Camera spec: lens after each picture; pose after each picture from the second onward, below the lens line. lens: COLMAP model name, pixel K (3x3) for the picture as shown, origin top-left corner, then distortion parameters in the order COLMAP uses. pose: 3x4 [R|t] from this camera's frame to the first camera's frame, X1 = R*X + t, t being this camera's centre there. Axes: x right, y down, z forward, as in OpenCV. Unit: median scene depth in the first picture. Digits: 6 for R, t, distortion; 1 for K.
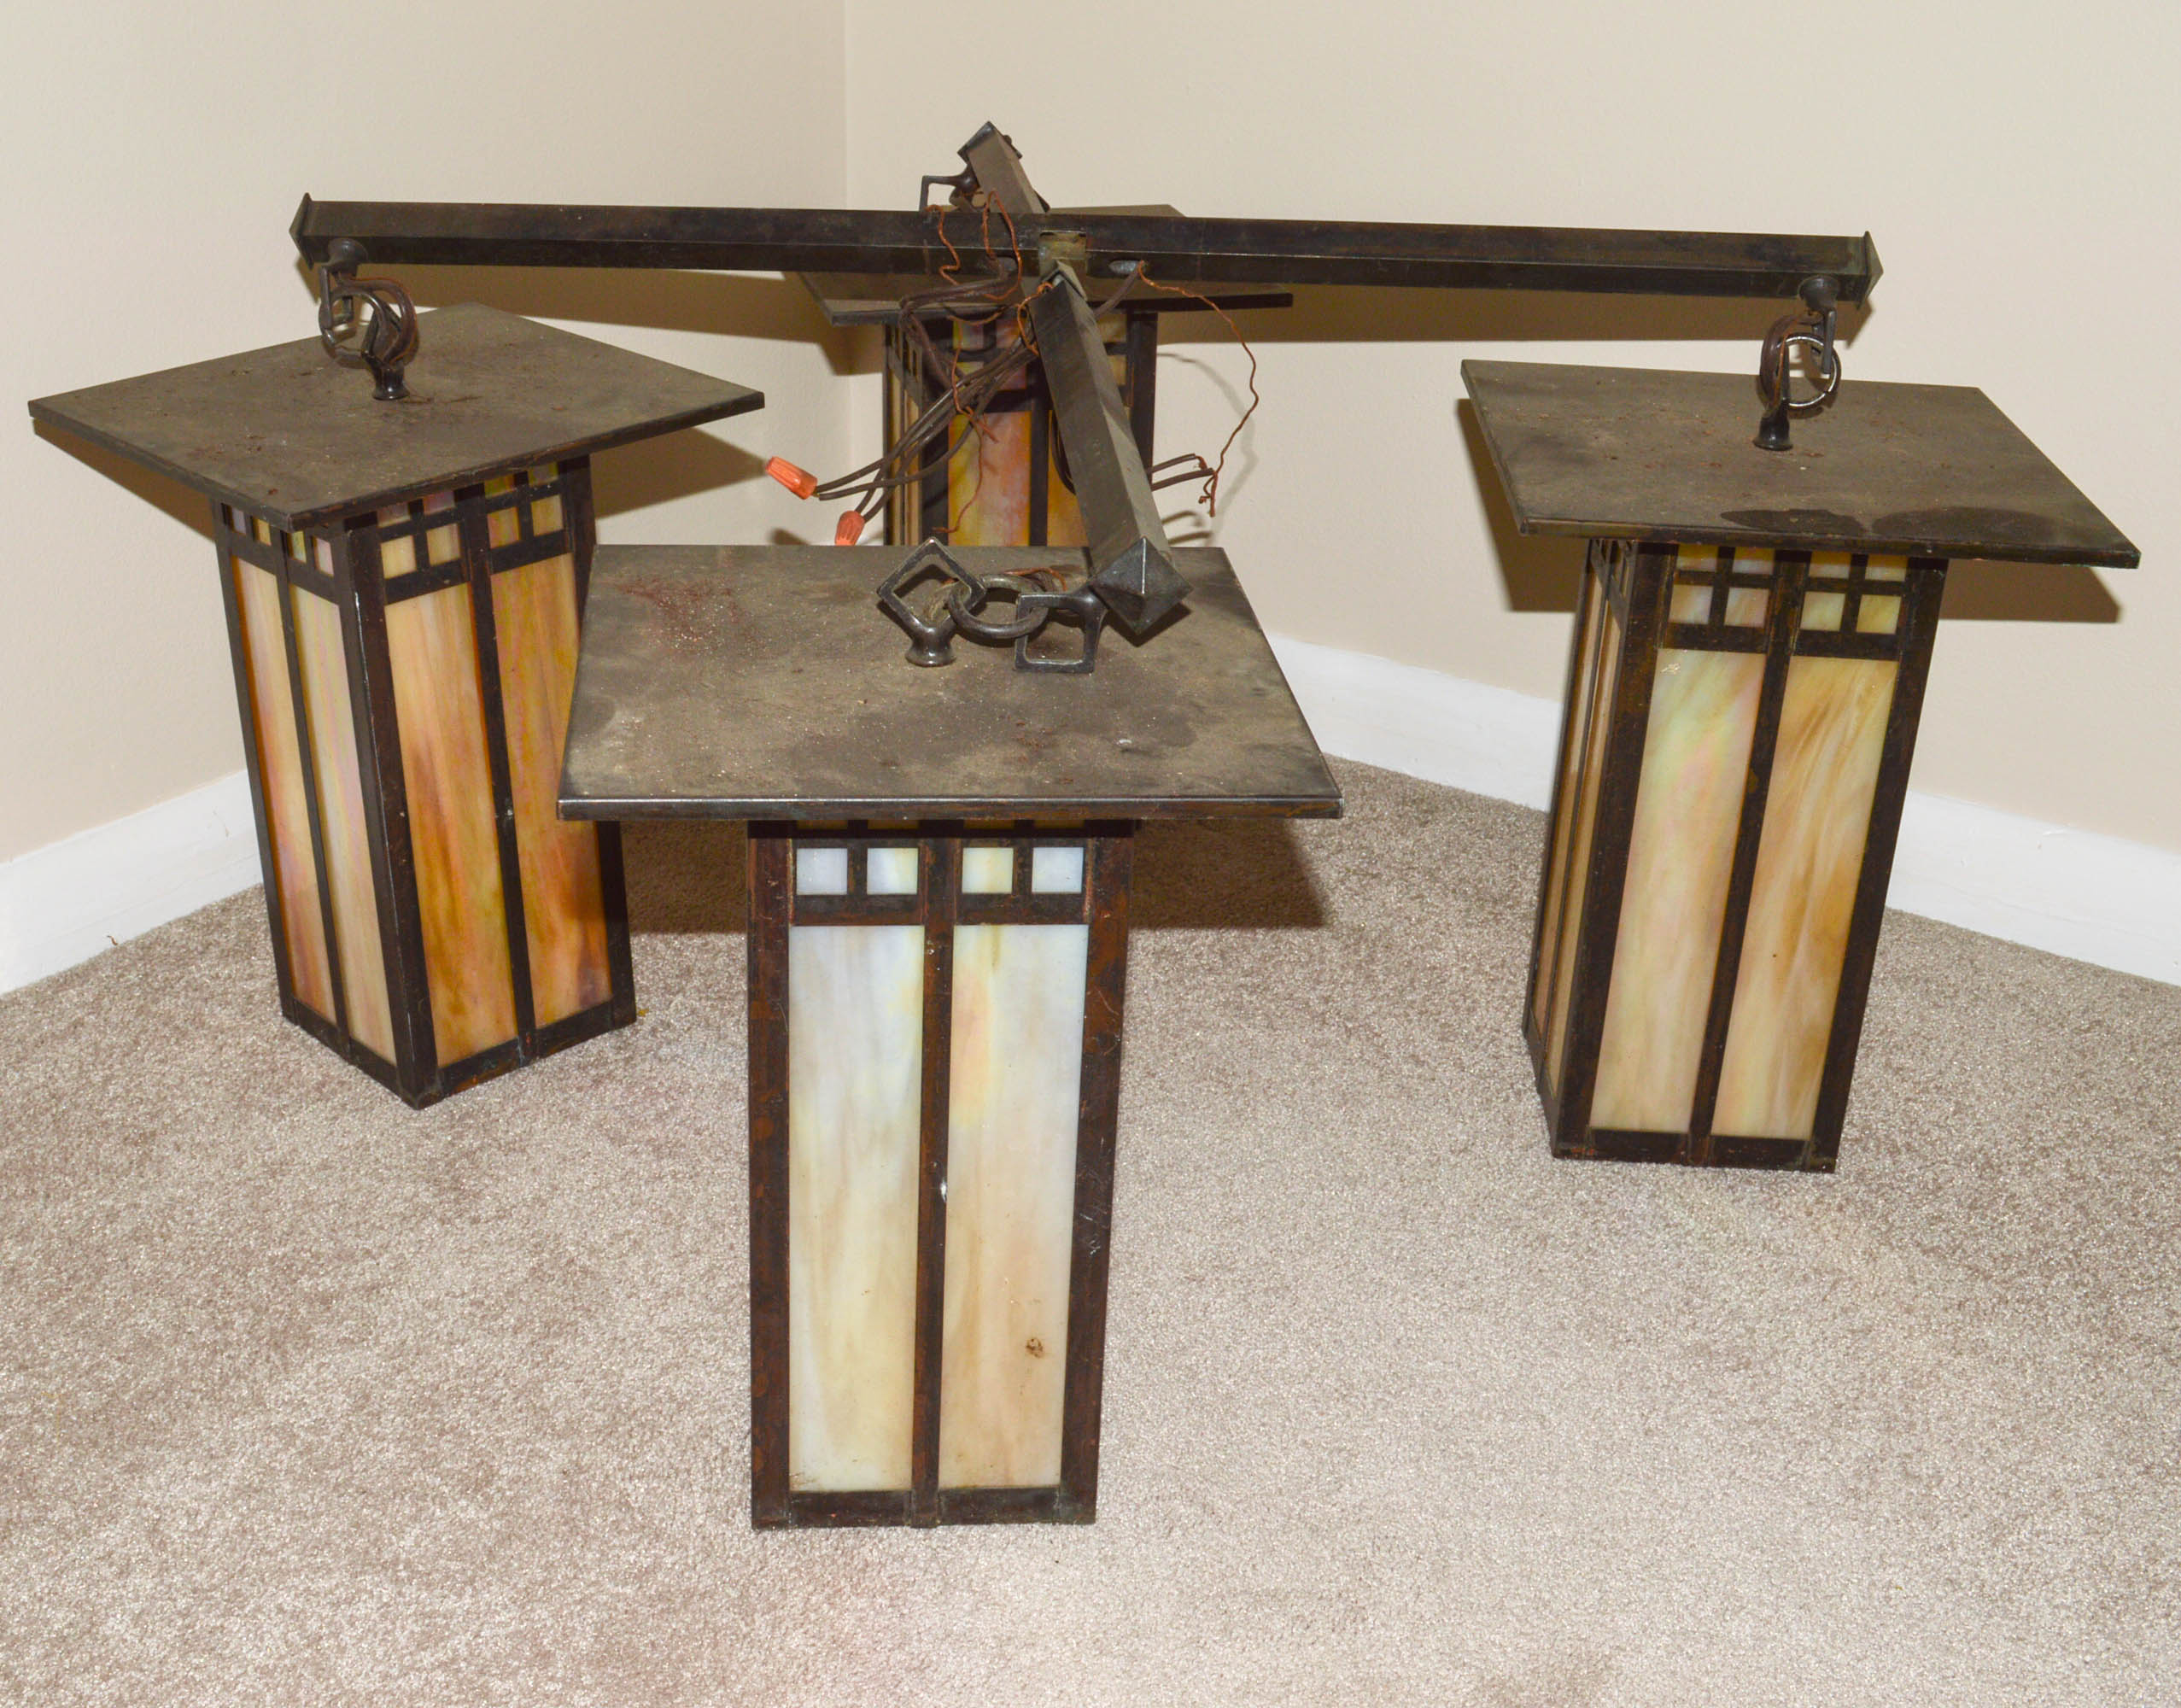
lens RADIAL K [[3125.6, 0, 1073.0], [0, 3125.6, 892.1], [0, 0, 1]] dist [-0.053787, 0.000000]
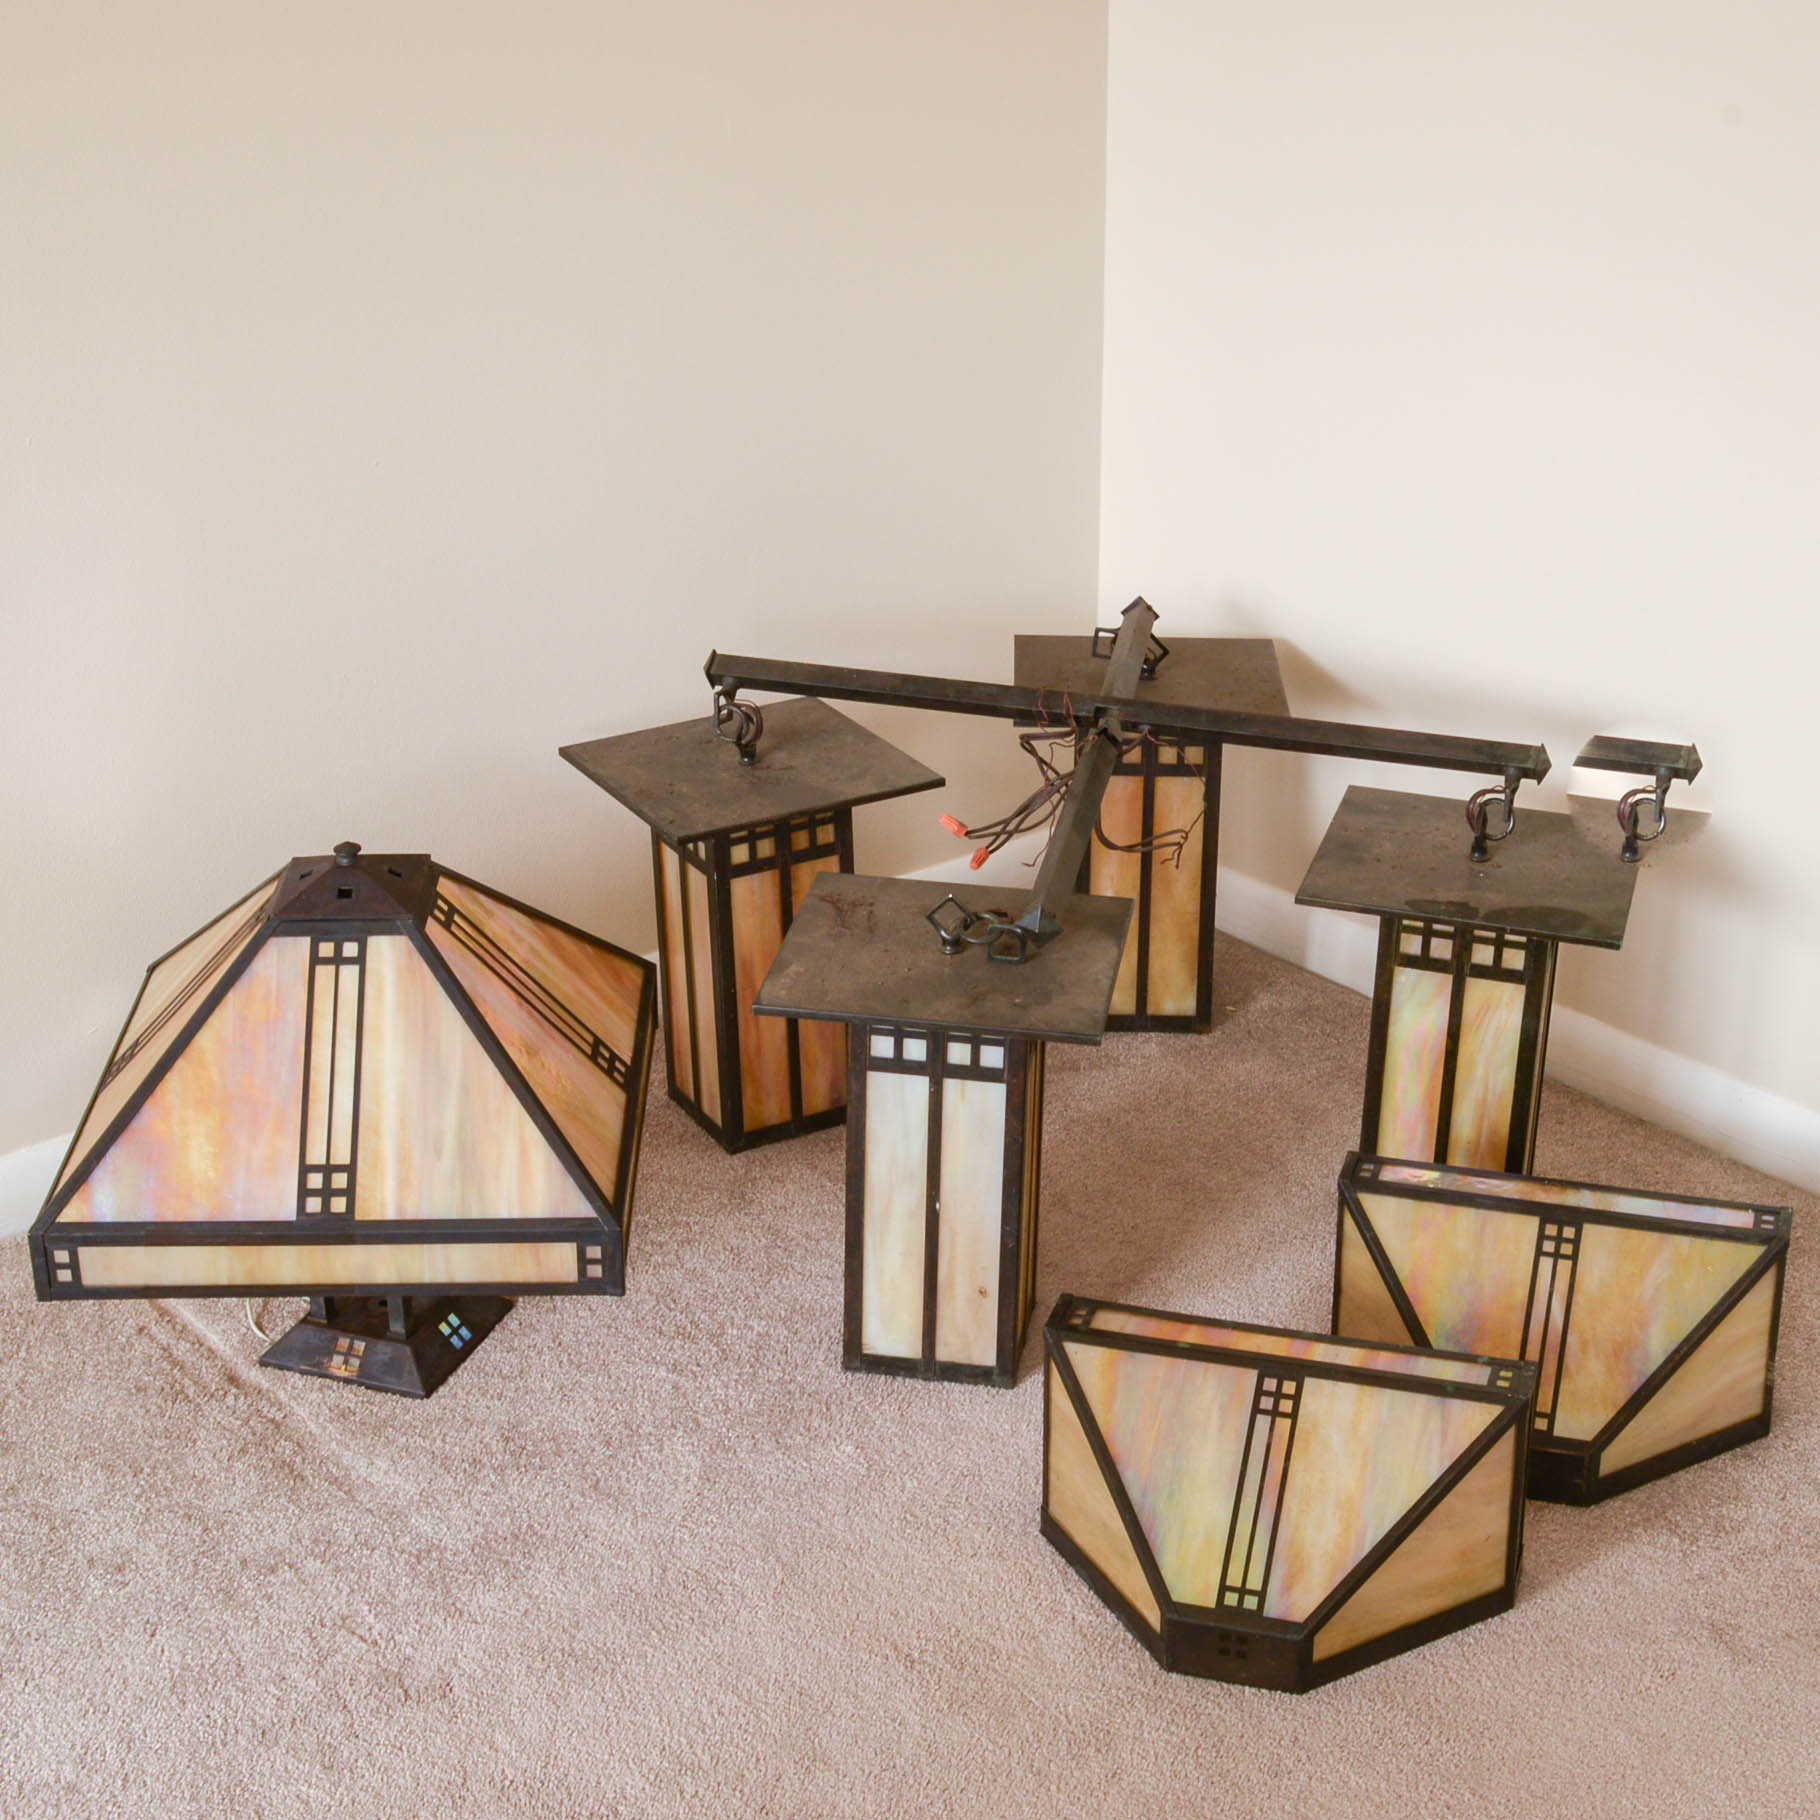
lens RADIAL K [[3188.1, 0, 909.1], [0, 3188.1, 904.0], [0, 0, 1]] dist [-0.045111, 0.000000]
pose [[0.972196, 0.085964, -0.217818, 0.317453], [-0.095057, 0.994970, -0.031597, -0.028793], [0.214006, 0.051424, 0.975478, -0.885543]]
